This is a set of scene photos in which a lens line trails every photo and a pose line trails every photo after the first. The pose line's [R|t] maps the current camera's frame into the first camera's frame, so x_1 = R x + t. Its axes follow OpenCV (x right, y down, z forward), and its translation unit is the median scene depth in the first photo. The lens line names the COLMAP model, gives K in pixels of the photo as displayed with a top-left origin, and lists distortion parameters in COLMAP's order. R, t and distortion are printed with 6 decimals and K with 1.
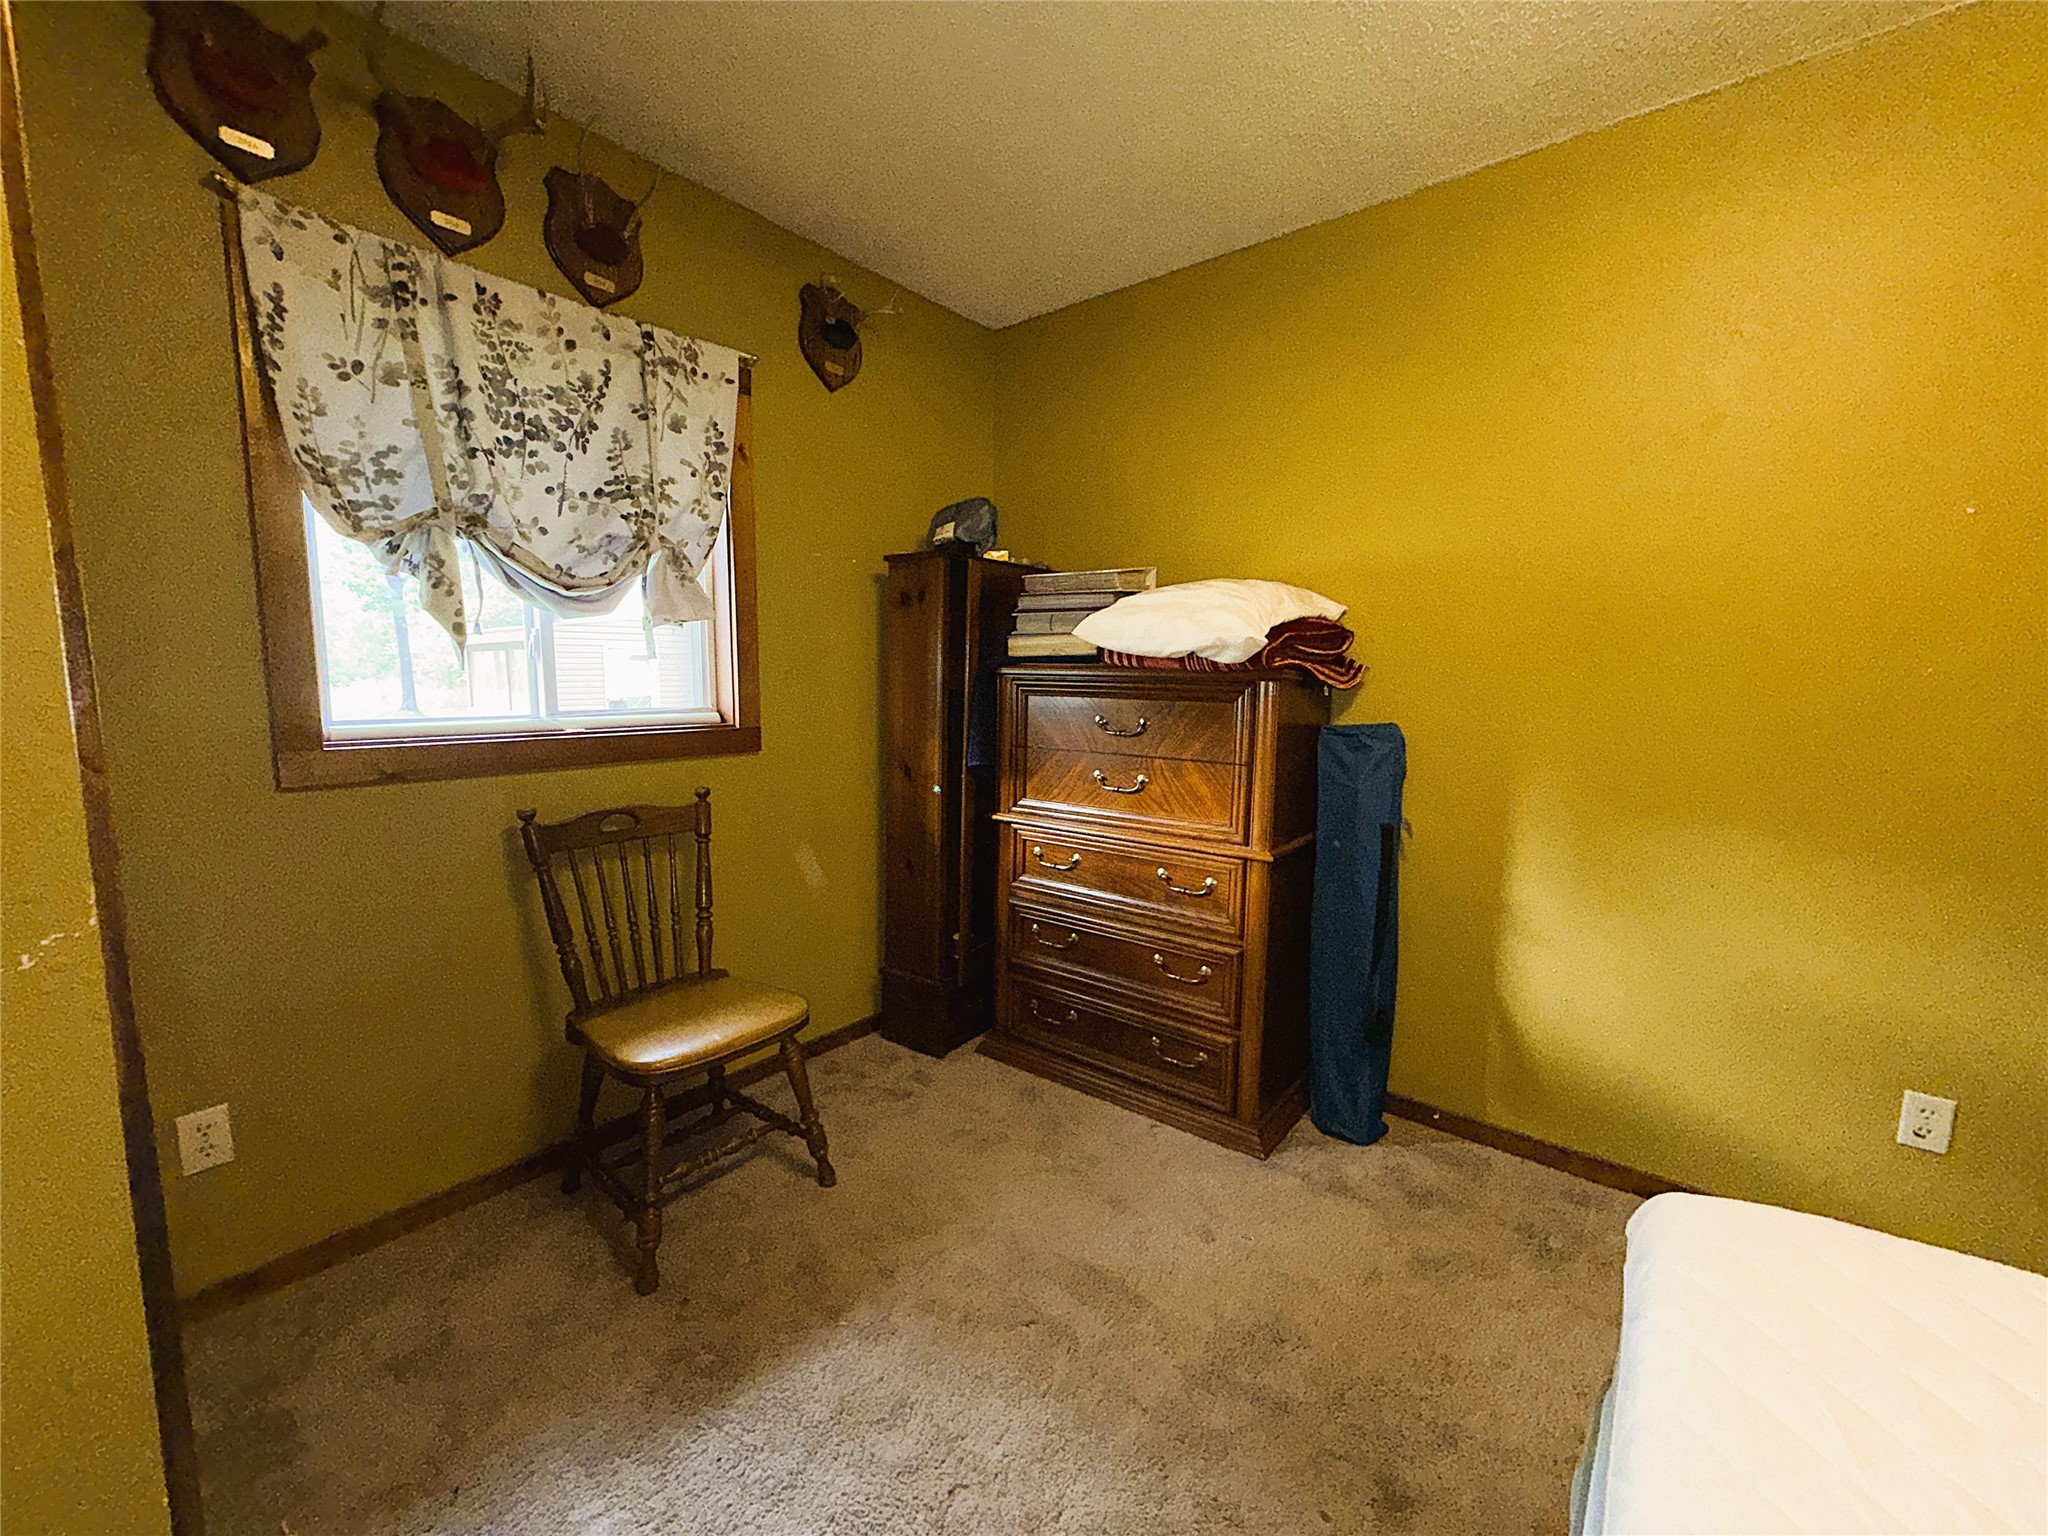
lens RADIAL K [[824.5, 0, 1019.4], [0, 824.5, 768.0], [0, 0, 1]] dist [0.000794, -0.000104]
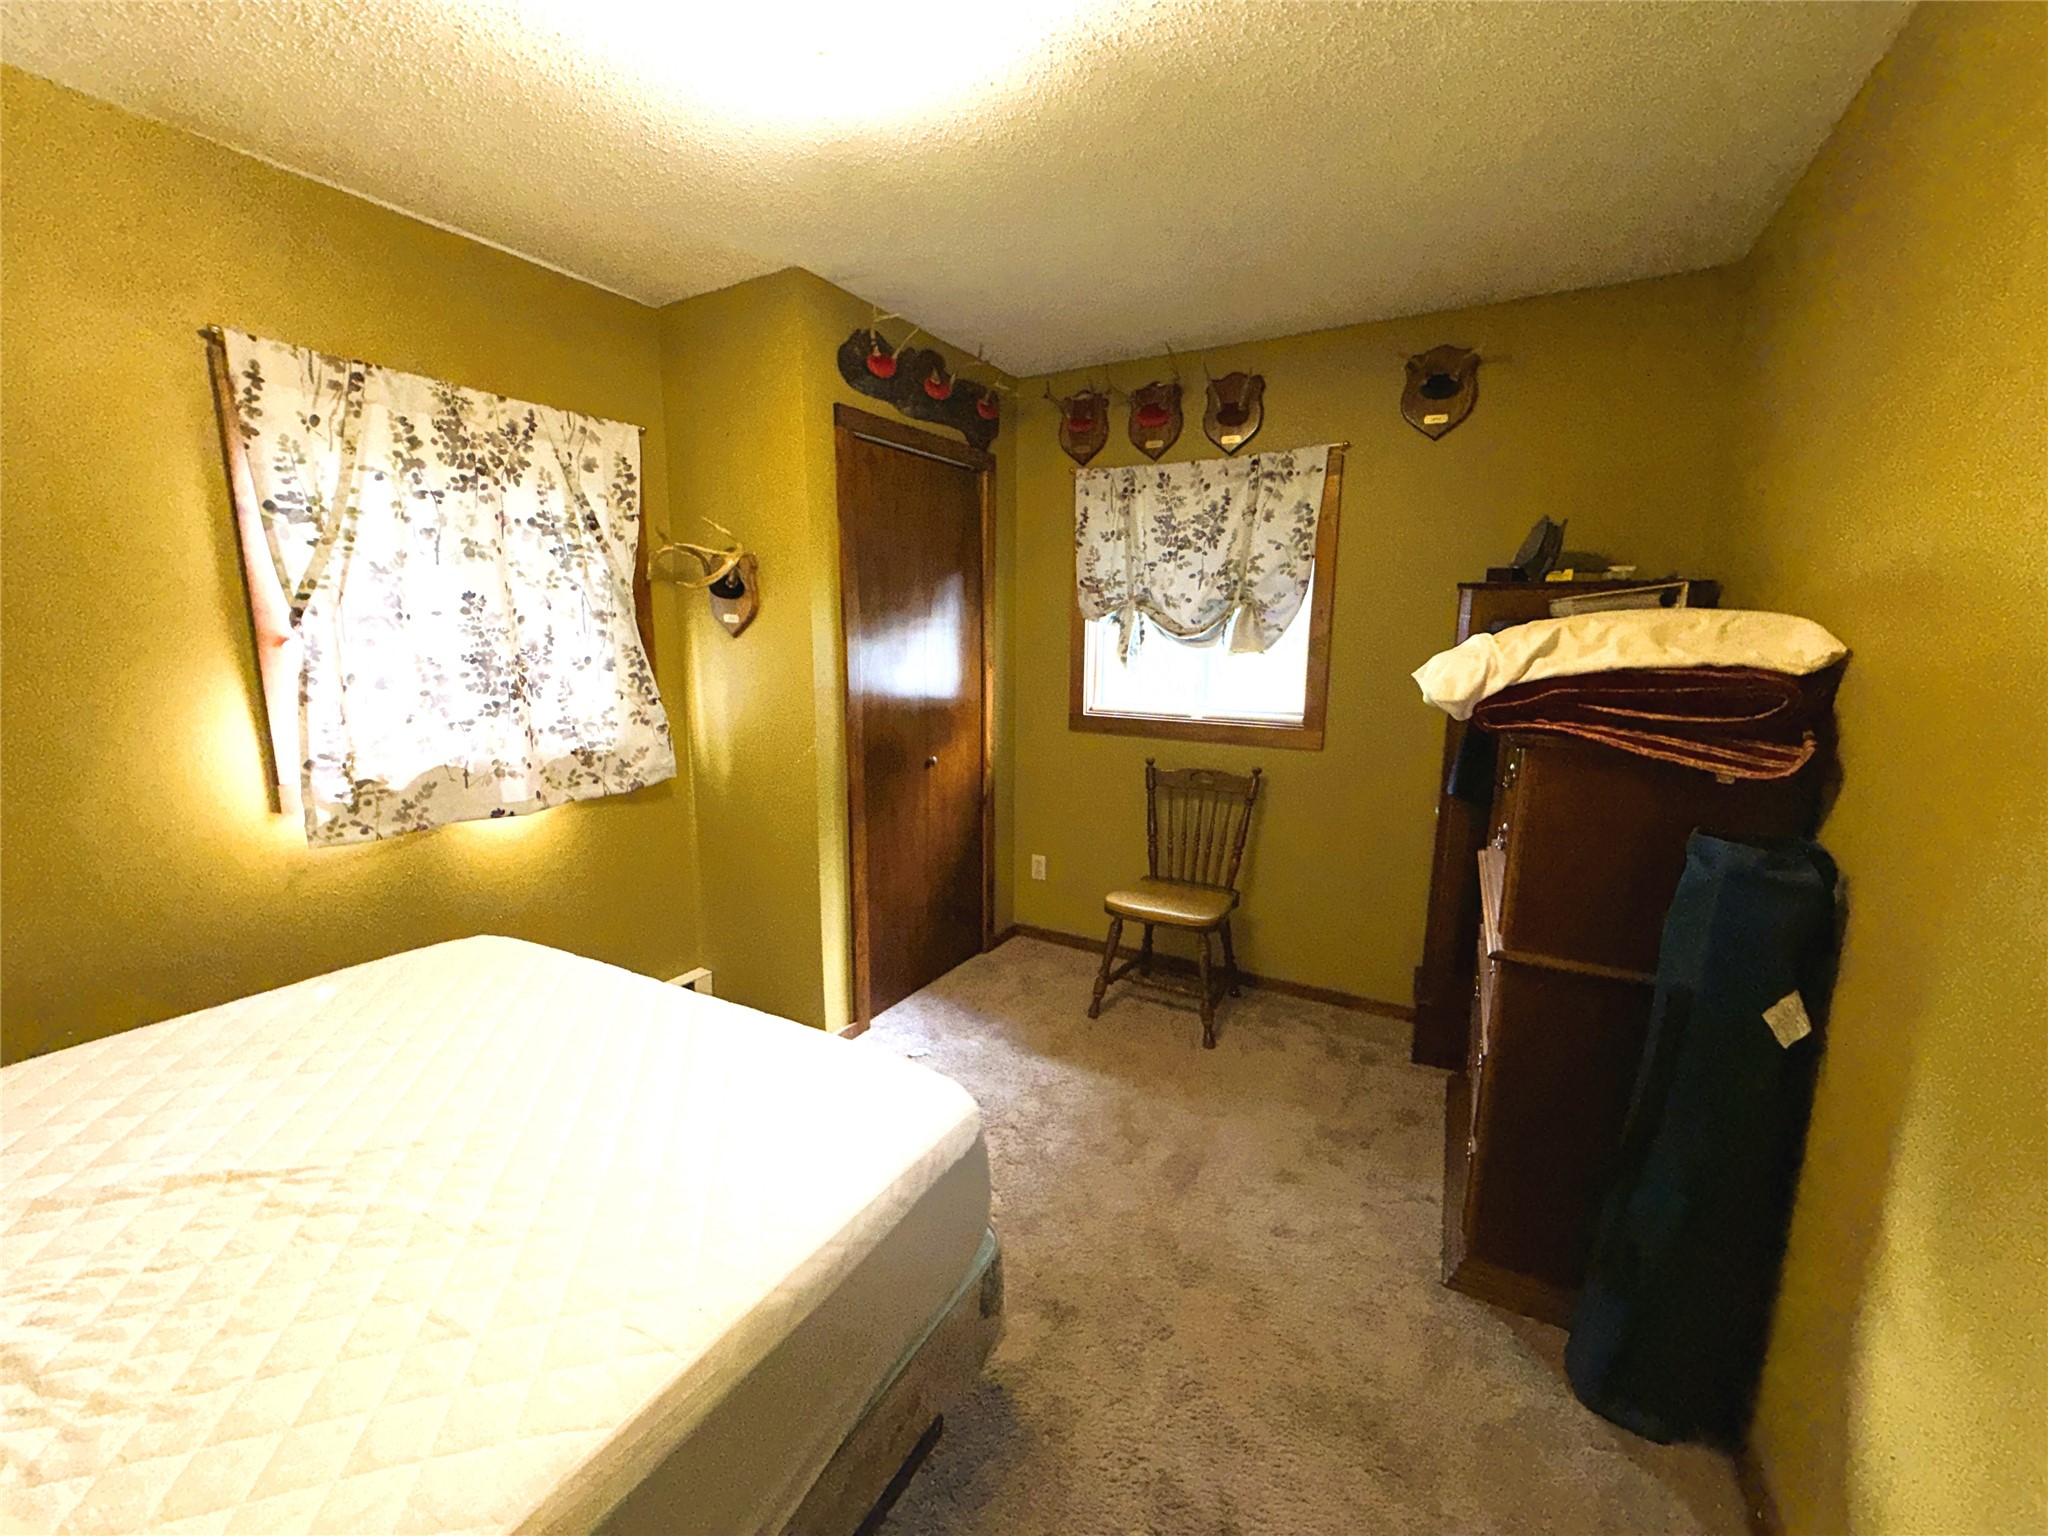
lens RADIAL K [[824.5, 0, 1017.8], [0, 824.5, 774.6], [0, 0, 1]] dist [0.000794, -0.000104]
pose [[0.162350, 0.158543, -0.973913, 1.094174], [-0.128672, 0.981981, 0.138407, -0.125337], [0.978308, 0.102845, 0.179824, 0.388917]]
